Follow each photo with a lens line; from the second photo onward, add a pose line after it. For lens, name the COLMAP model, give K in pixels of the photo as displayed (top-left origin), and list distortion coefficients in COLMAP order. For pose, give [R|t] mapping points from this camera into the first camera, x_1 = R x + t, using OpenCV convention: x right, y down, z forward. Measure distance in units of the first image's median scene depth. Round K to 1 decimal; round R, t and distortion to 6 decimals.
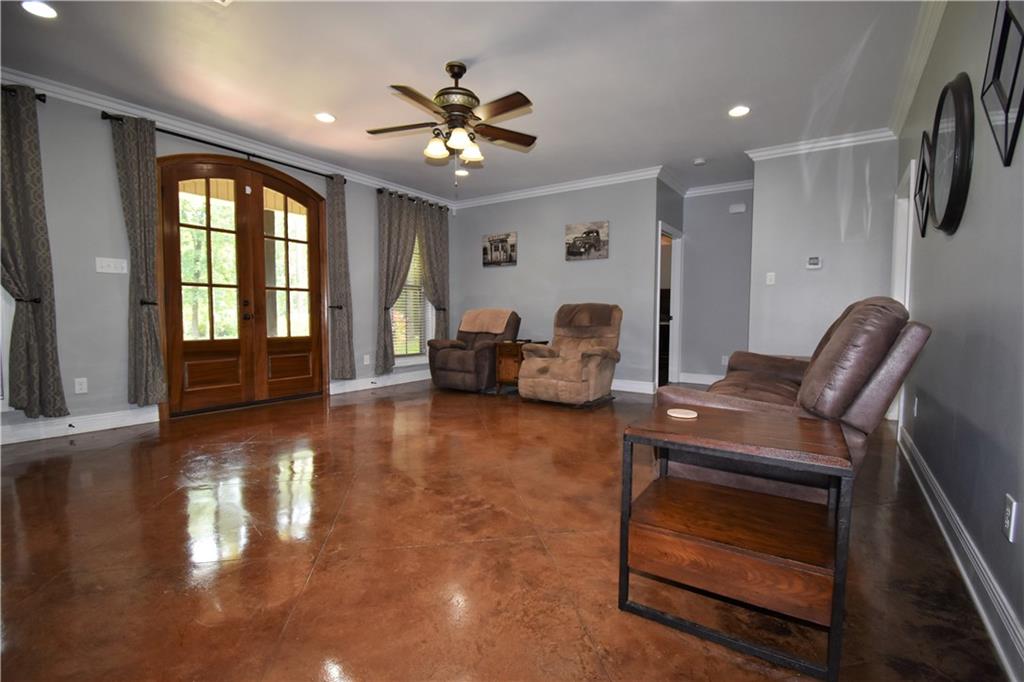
lens RADIAL K [[463.6, 0, 517.2], [0, 463.6, 341.5], [0, 0, 1]] dist [0.021907, -0.025930]
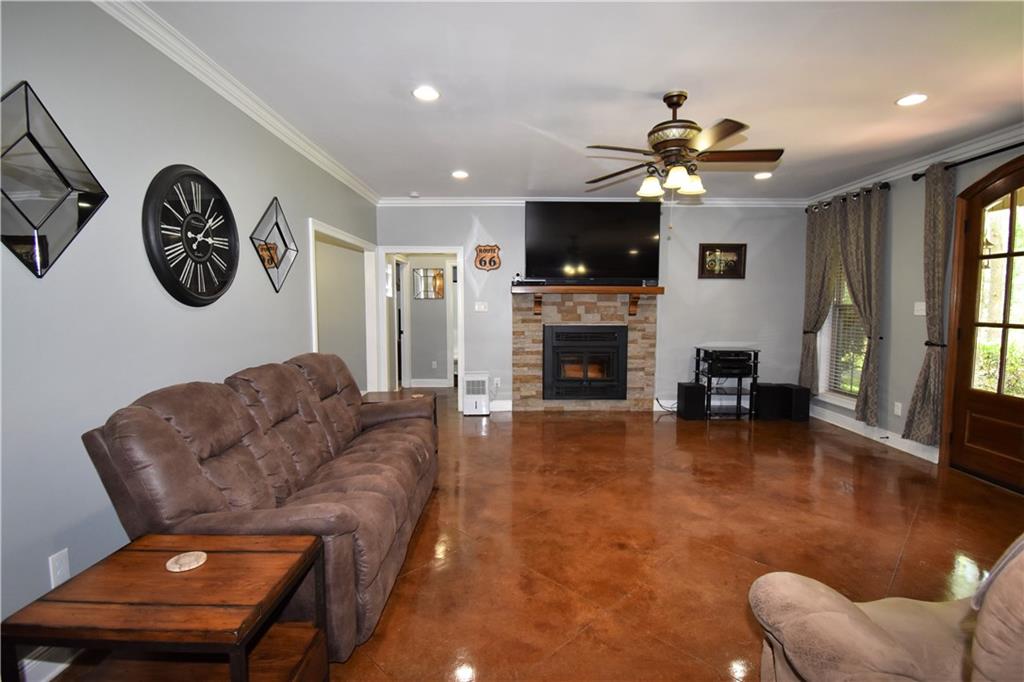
lens RADIAL K [[481.2, 0, 519.9], [0, 481.2, 341.6], [0, 0, 1]] dist [0.012829, -0.025100]
pose [[-0.822087, 0.037442, -0.568130, 0.513634], [-0.038236, 0.991952, 0.120701, -0.171115], [0.568077, 0.120950, -0.814039, 1.273853]]
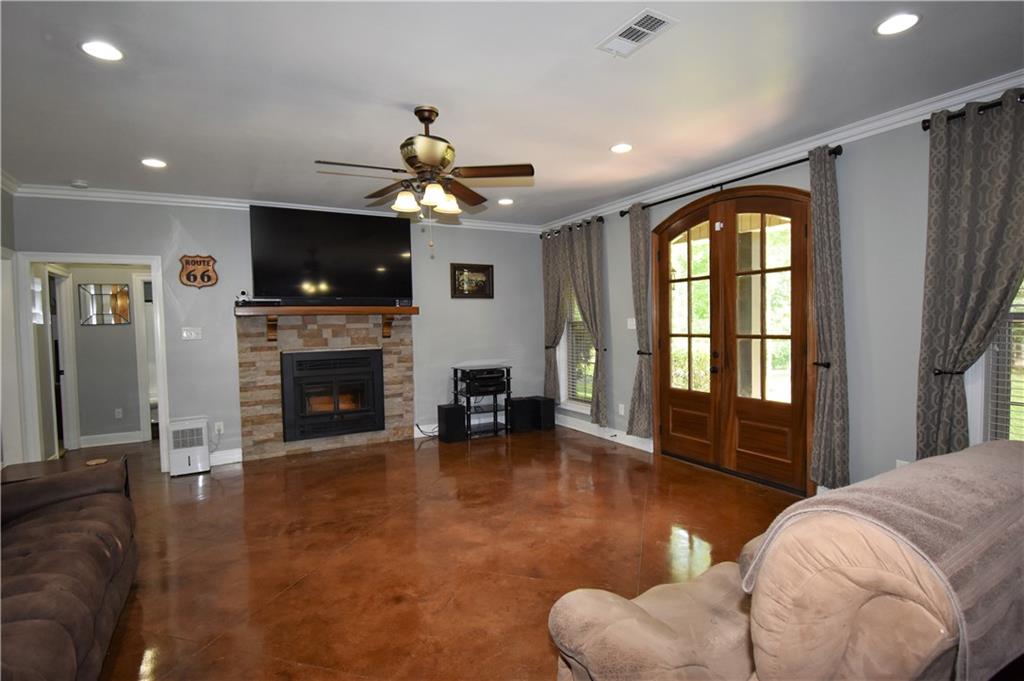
lens RADIAL K [[508.0, 0, 521.1], [0, 508.0, 340.6], [0, 0, 1]] dist [0.022970, -0.030121]
pose [[-0.445946, 0.038206, -0.894244, 0.510174], [-0.031431, 0.997804, 0.058305, -0.173464], [0.894508, 0.054107, -0.443765, 1.241932]]
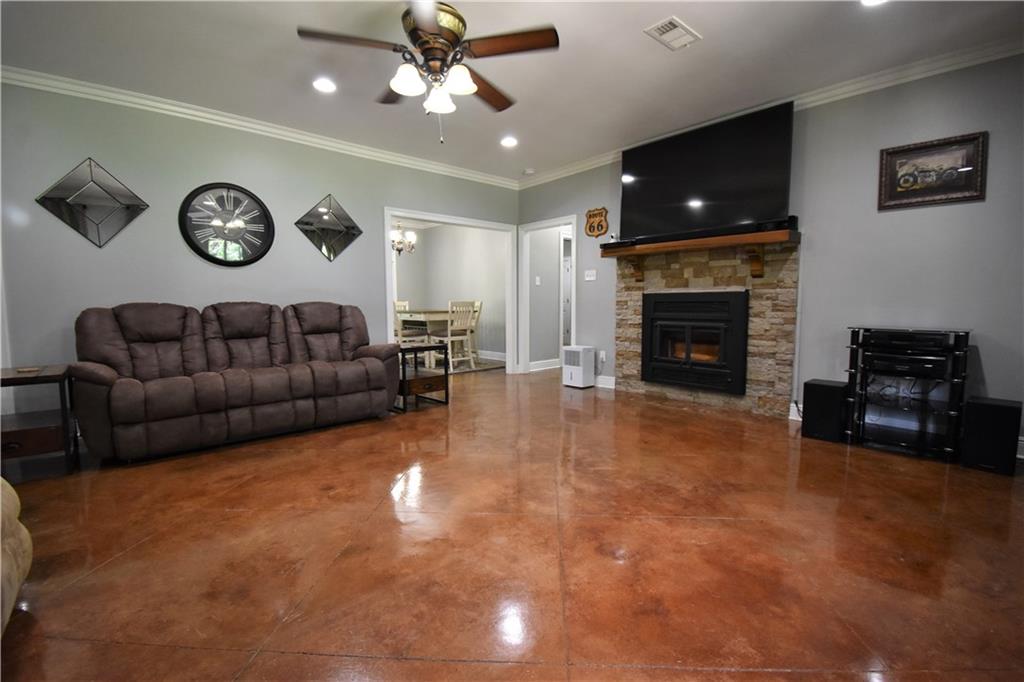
lens RADIAL K [[454.2, 0, 517.2], [0, 454.2, 337.1], [0, 0, 1]] dist [0.019953, -0.023932]
pose [[-0.968998, -0.019473, 0.246300, -0.345463], [0.013931, 0.990997, 0.133158, -0.096380], [-0.246676, 0.132461, -0.960003, 1.342254]]
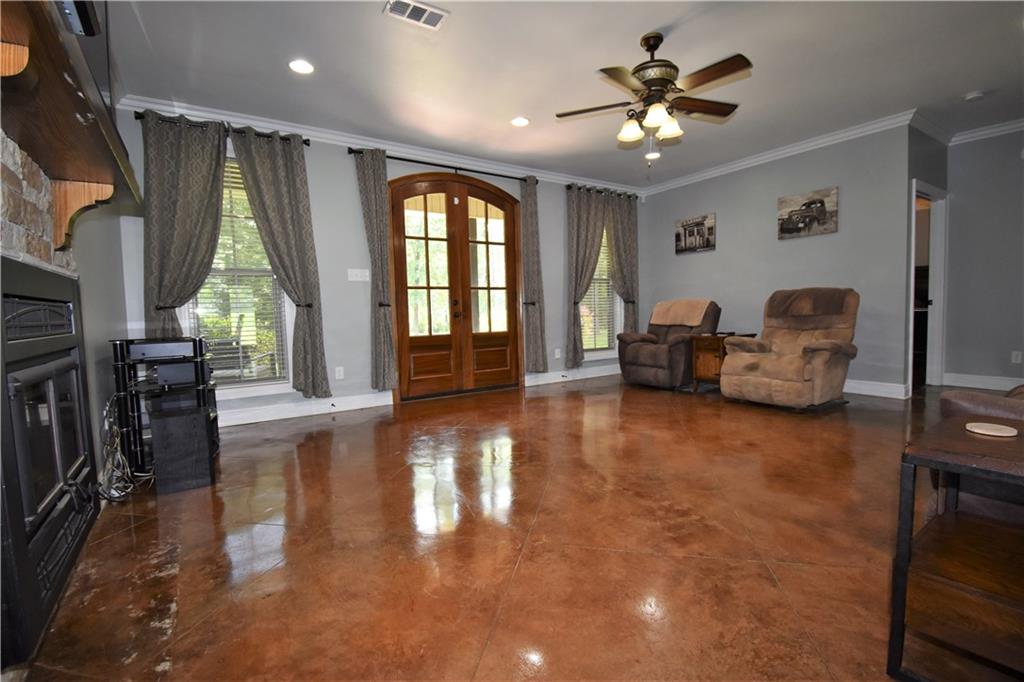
lens RADIAL K [[463.6, 0, 517.2], [0, 463.6, 341.5], [0, 0, 1]] dist [0.021907, -0.025930]
pose [[0.924790, -0.004132, -0.380457, -0.022267], [0.008616, 0.999912, 0.010085, 0.001880], [0.380382, -0.012604, 0.924744, 0.024020]]
